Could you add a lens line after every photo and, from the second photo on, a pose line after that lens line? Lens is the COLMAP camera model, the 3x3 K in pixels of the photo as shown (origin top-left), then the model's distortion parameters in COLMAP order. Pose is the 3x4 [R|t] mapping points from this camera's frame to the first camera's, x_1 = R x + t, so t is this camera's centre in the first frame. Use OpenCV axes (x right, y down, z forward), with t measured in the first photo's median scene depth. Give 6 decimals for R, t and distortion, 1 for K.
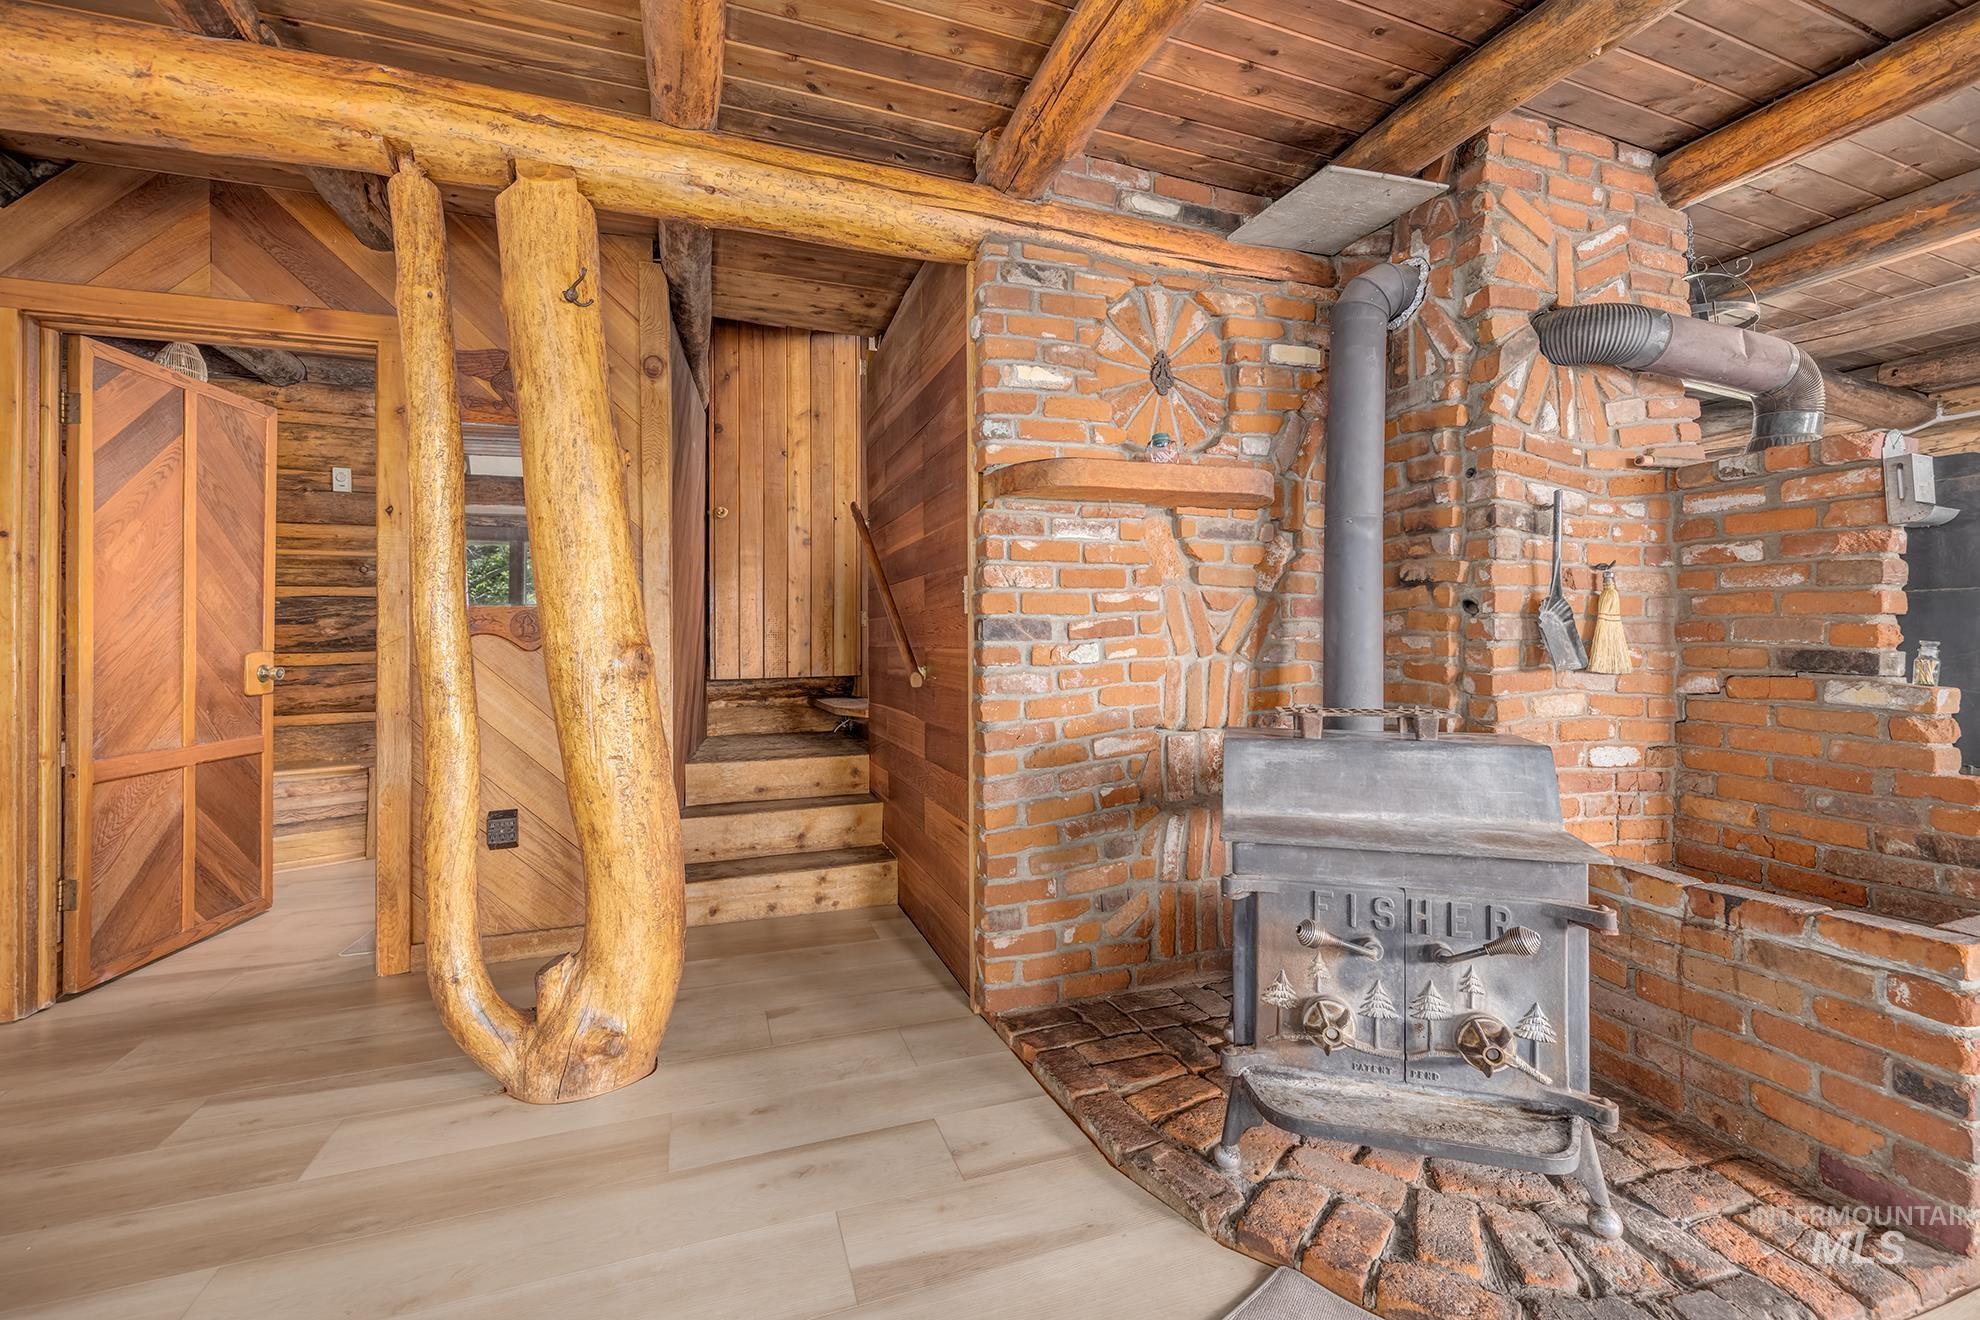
lens RADIAL K [[872.0, 0, 967.8], [0, 872.0, 623.2], [0, 0, 1]] dist [0.004881, -0.001451]
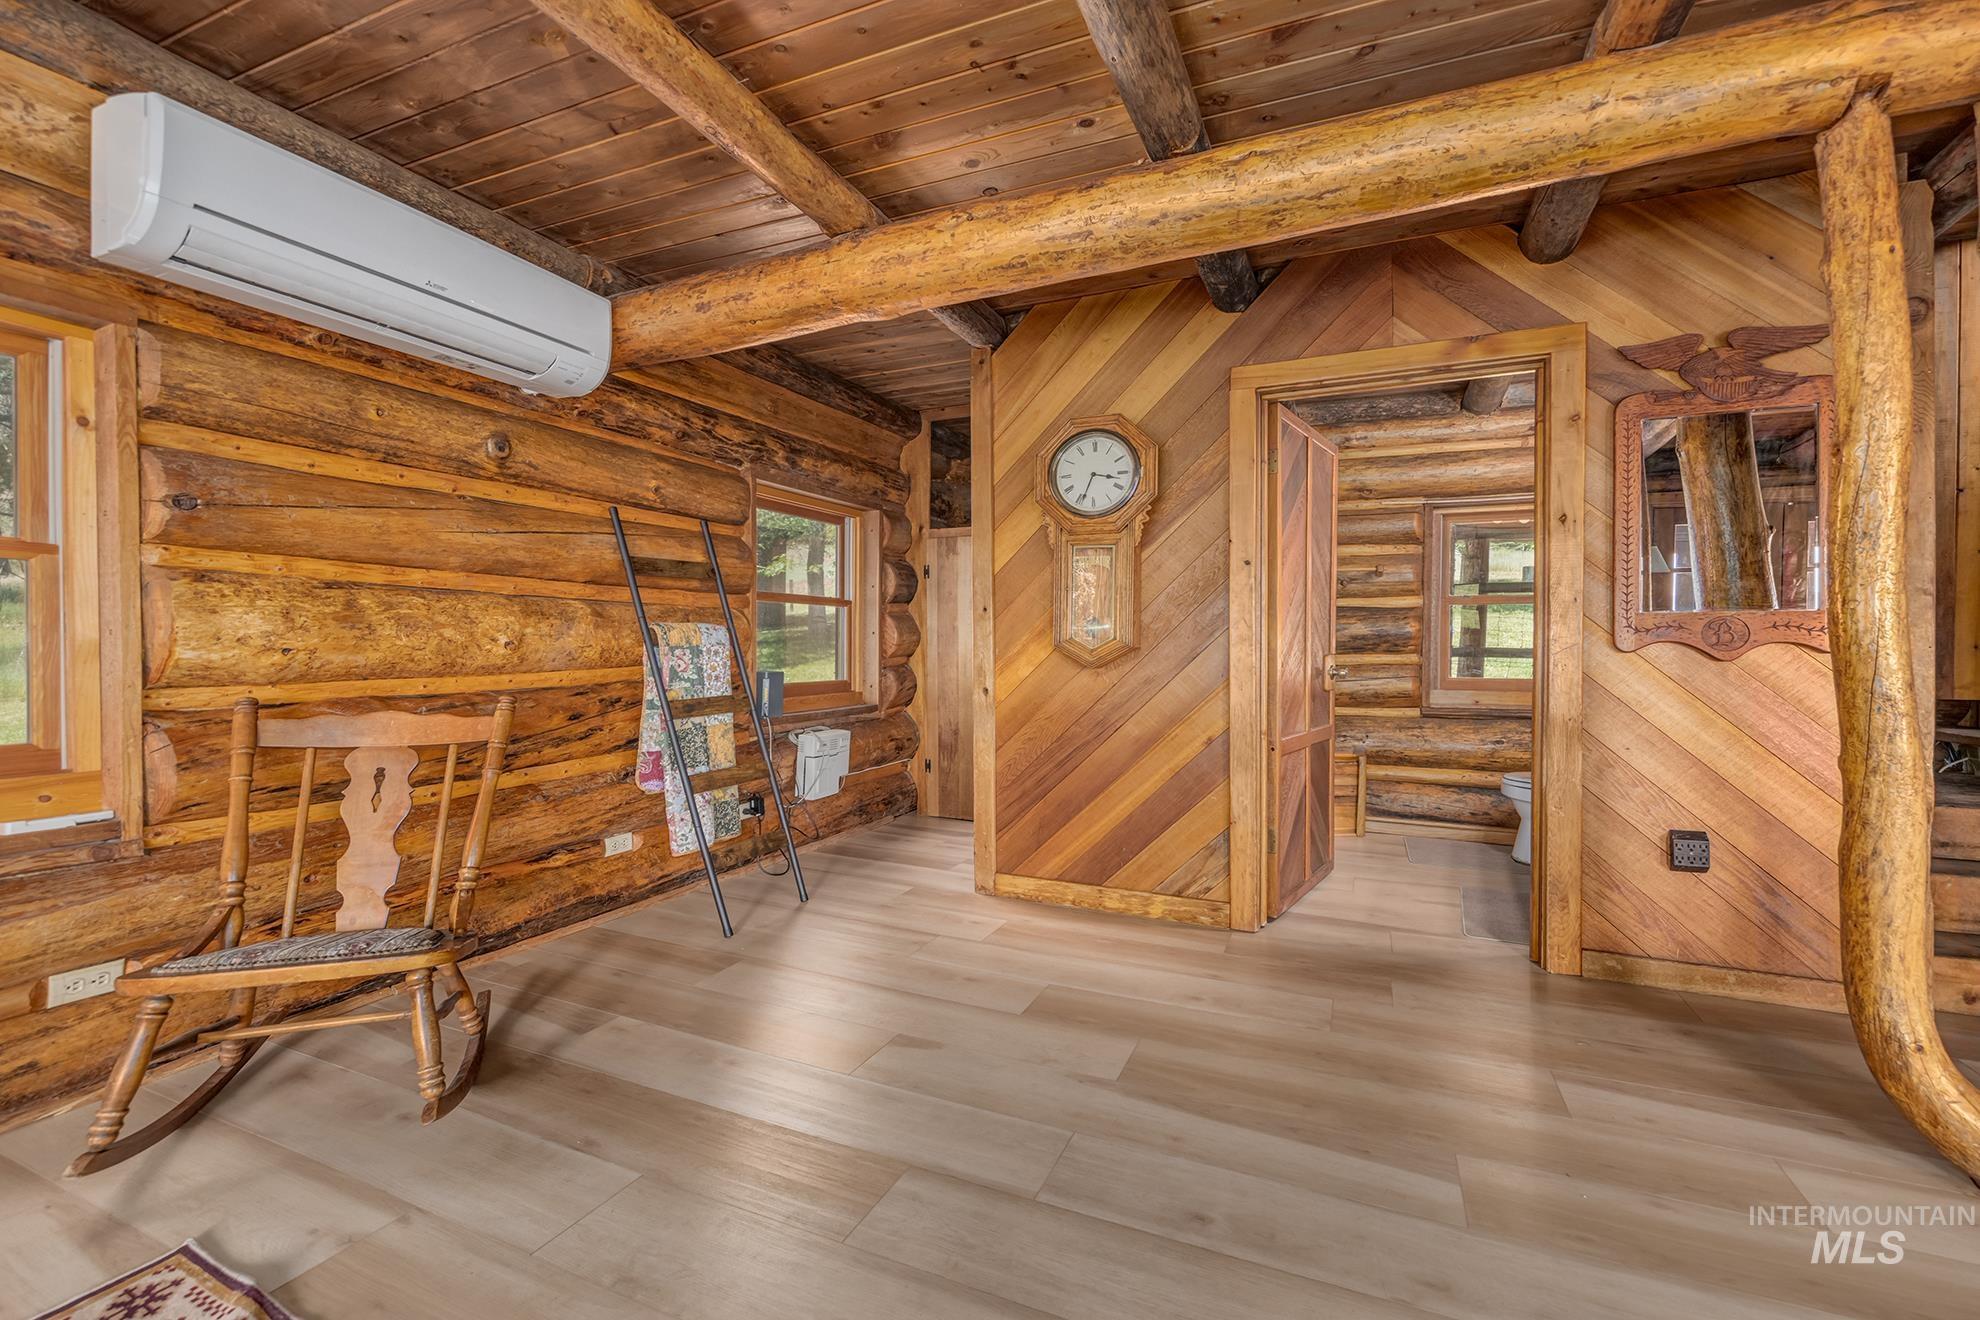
lens RADIAL K [[795.3, 0, 999.3], [0, 795.3, 653.1], [0, 0, 1]] dist [0.003500, -0.002646]
pose [[0.741287, 0.019583, -0.670902, -0.510214], [0.000070, 0.999572, 0.029254, -0.001119], [0.671188, -0.021733, 0.740969, -0.122218]]
